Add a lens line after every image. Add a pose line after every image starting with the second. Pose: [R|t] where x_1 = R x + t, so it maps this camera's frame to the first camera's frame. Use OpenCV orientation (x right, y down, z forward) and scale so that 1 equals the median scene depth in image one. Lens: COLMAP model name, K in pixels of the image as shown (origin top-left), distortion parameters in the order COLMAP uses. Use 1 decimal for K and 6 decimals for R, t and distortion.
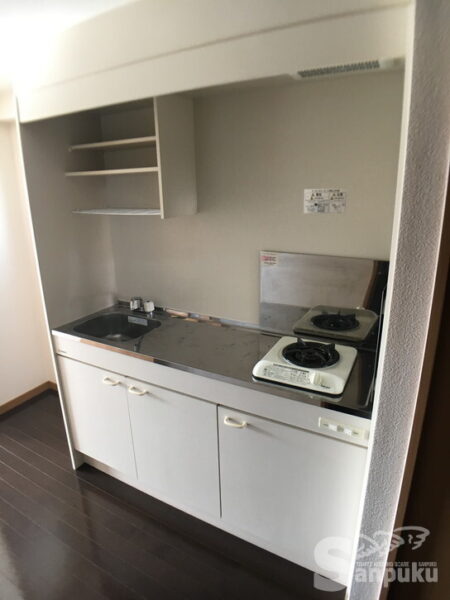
lens RADIAL K [[362.6, 0, 224.1], [0, 362.6, 296.5], [0, 0, 1]] dist [-0.079699, 0.001306]
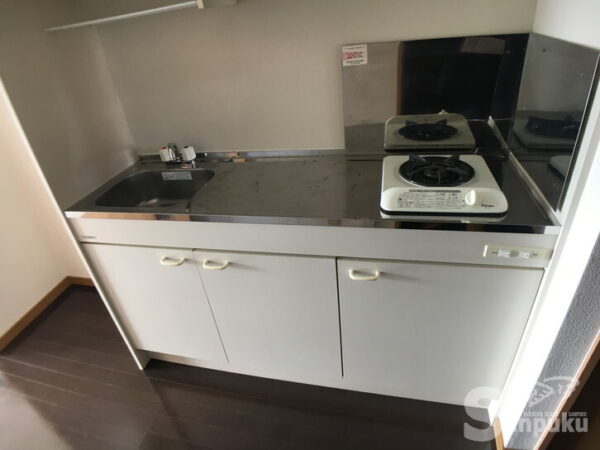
lens RADIAL K [[362.6, 0, 299.2], [0, 362.6, 228.3], [0, 0, 1]] dist [-0.079699, 0.001306]
pose [[0.962251, -0.211311, 0.171525, -0.164555], [0.163254, 0.952398, 0.257459, 0.023537], [-0.217764, -0.219738, 0.950944, 0.234132]]
